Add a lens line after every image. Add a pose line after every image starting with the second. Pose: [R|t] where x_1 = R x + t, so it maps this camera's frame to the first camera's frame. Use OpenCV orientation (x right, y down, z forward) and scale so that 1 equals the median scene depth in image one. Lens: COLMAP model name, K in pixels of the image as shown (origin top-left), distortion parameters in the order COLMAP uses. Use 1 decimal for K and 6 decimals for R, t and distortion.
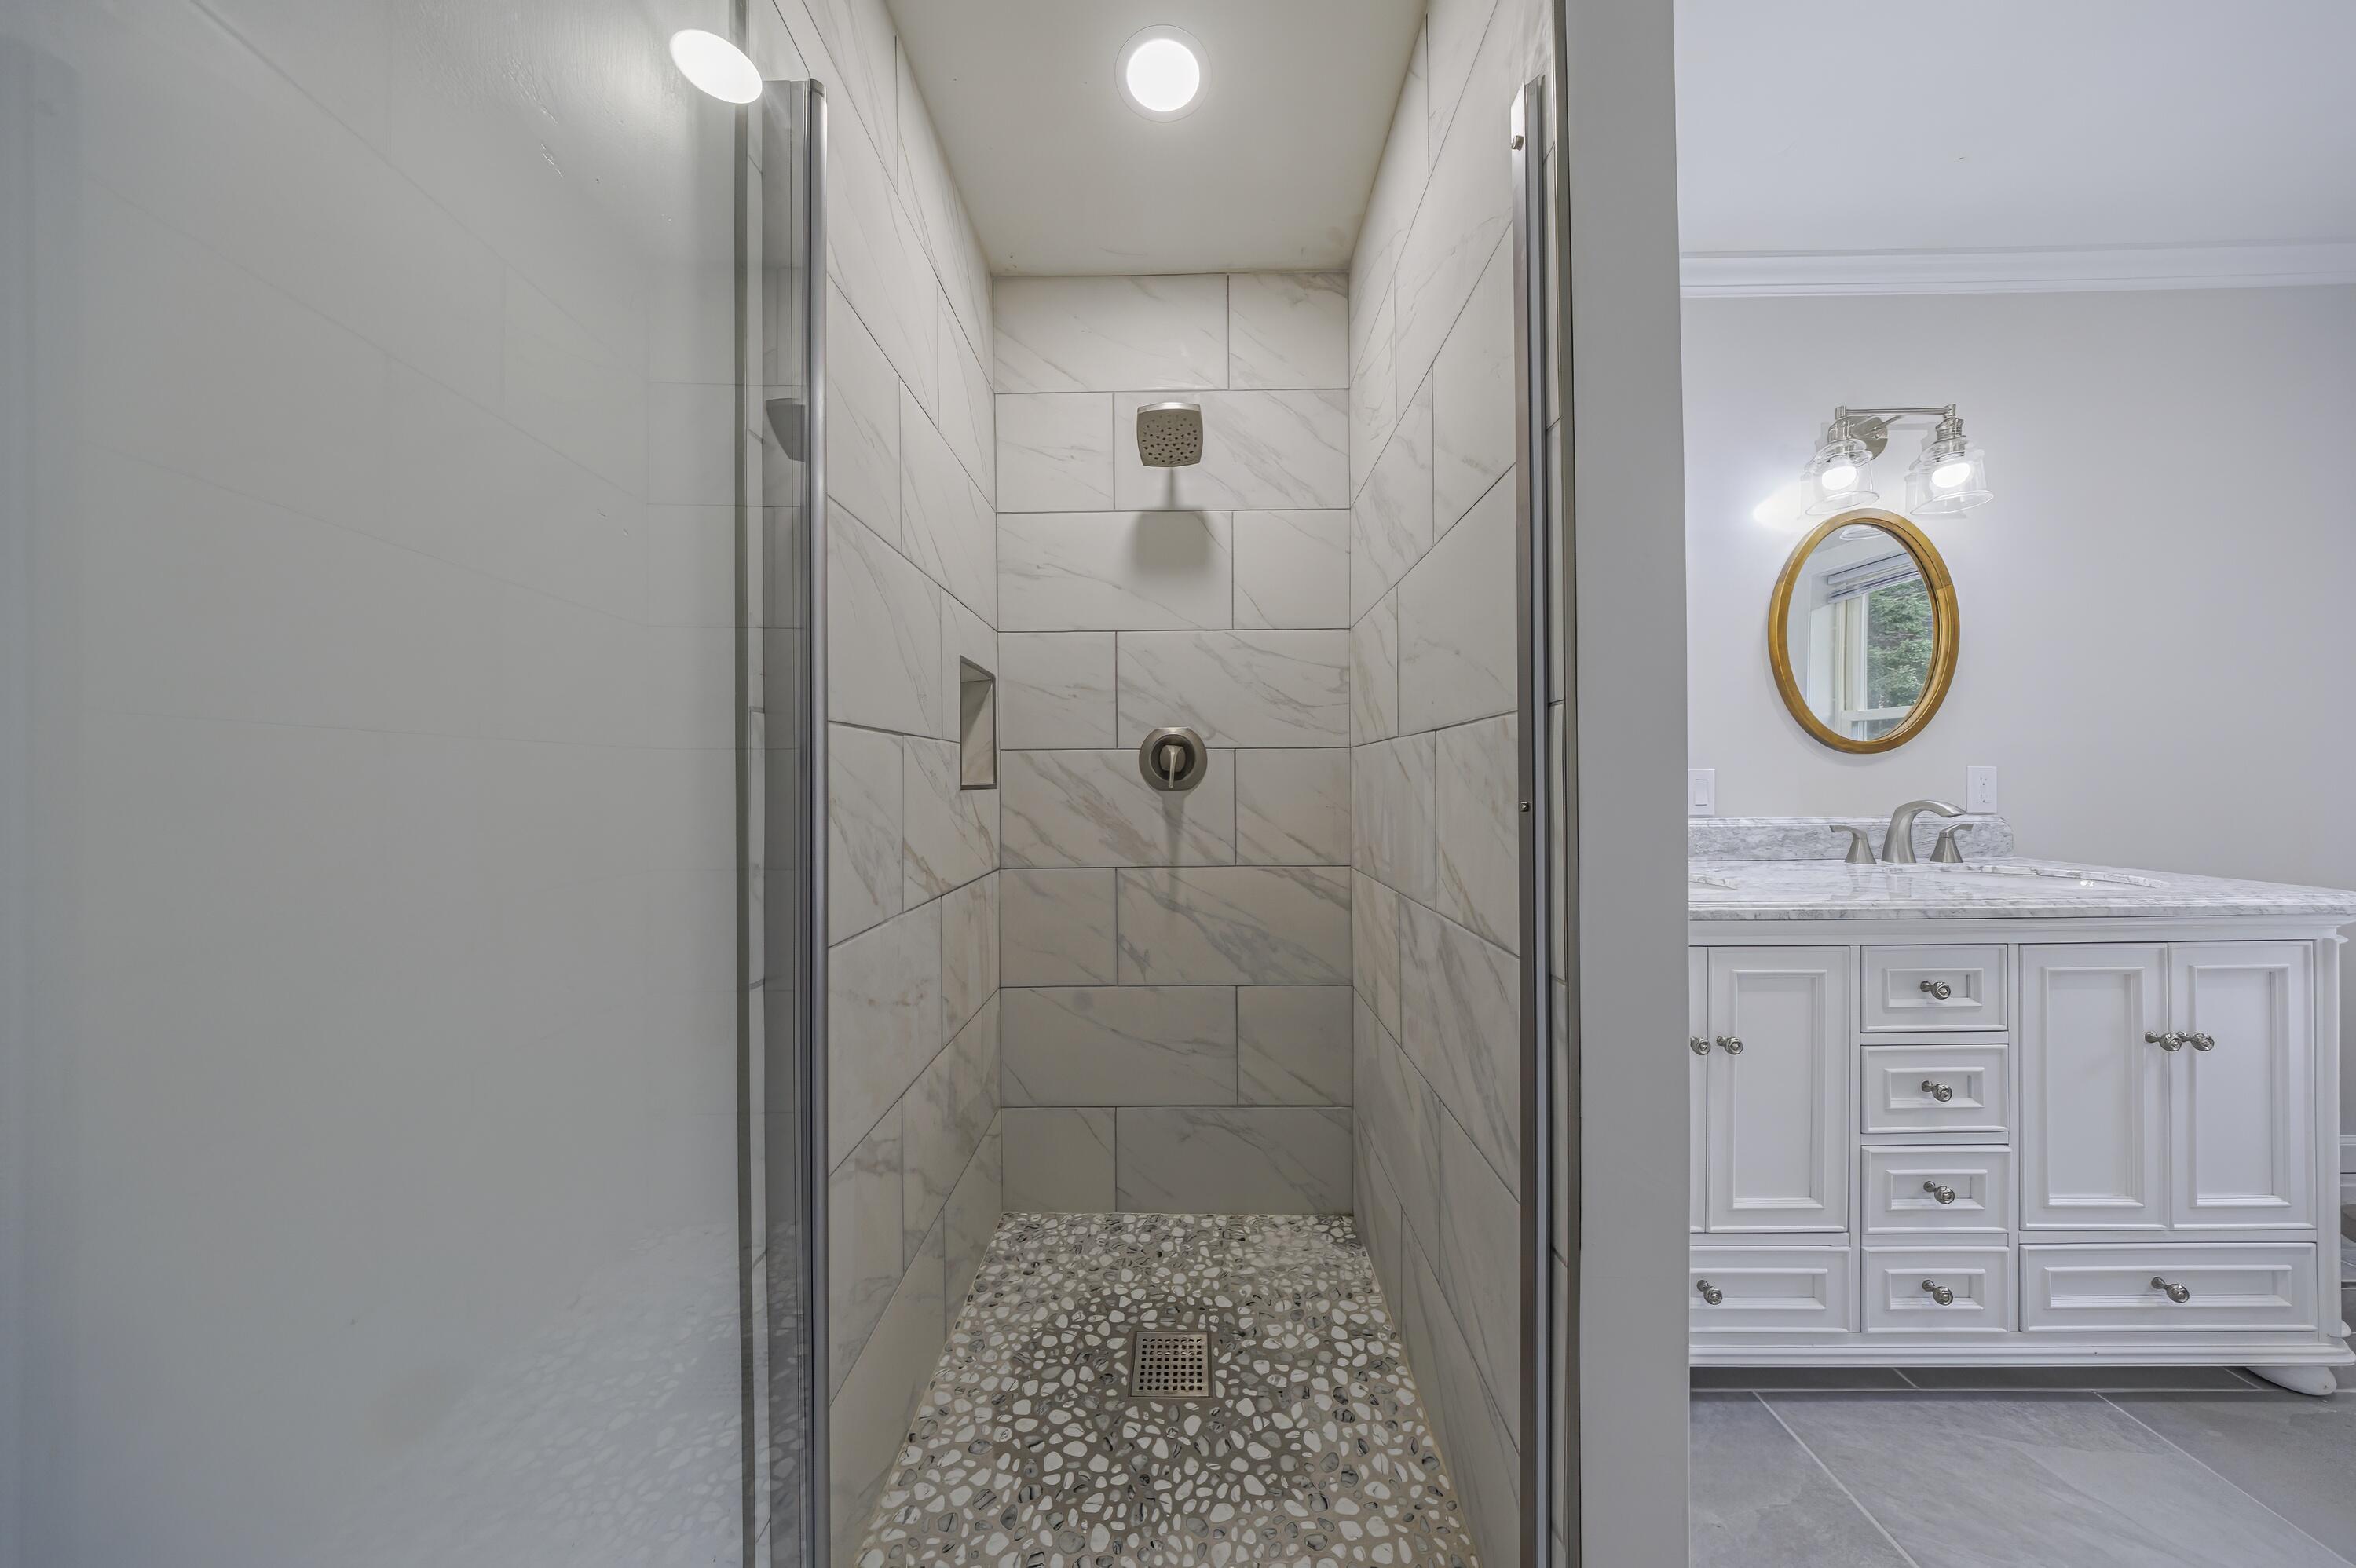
lens RADIAL K [[689.9, 0, 1182.8], [0, 689.9, 781.1], [0, 0, 1]] dist [0.000400, 0.000157]
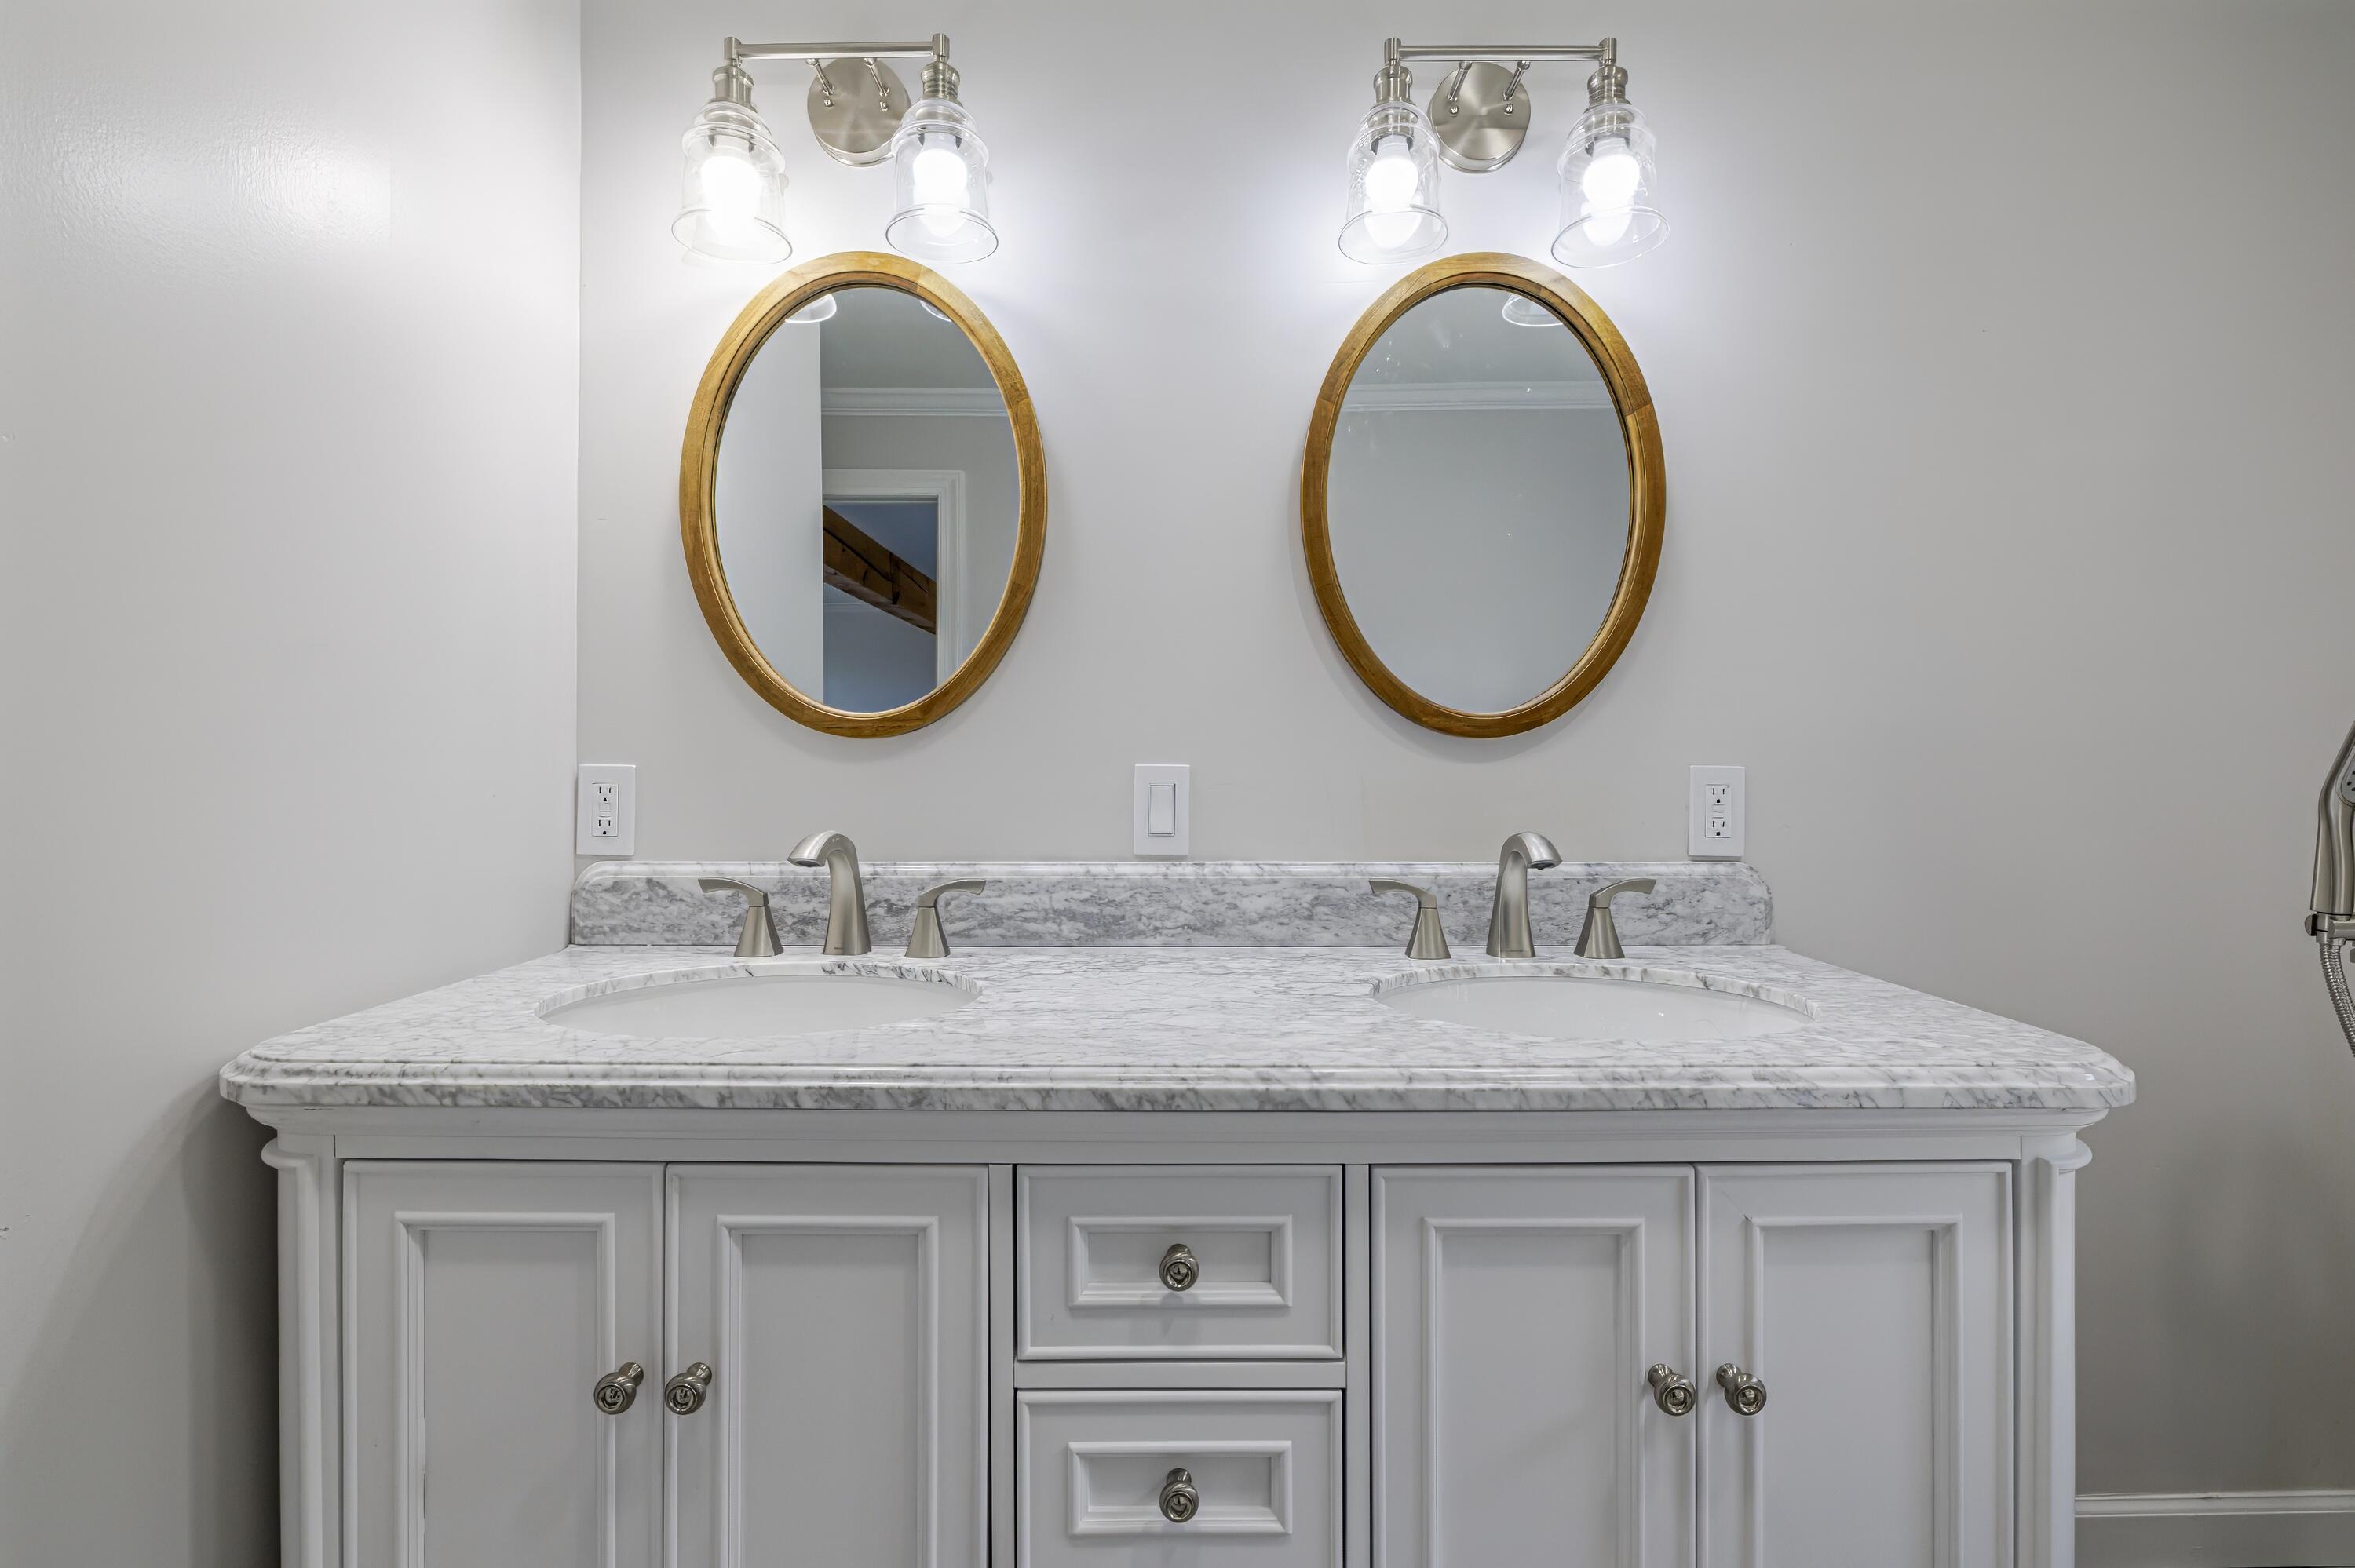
lens RADIAL K [[1045.3, 0, 1175.0], [0, 1045.3, 786.1], [0, 0, 1]] dist [-0.004282, -0.000325]
pose [[0.999885, 0.011964, 0.009326, 0.800427], [-0.012018, 0.999911, 0.005765, -0.006315], [-0.009256, -0.005877, 0.999940, 0.248407]]
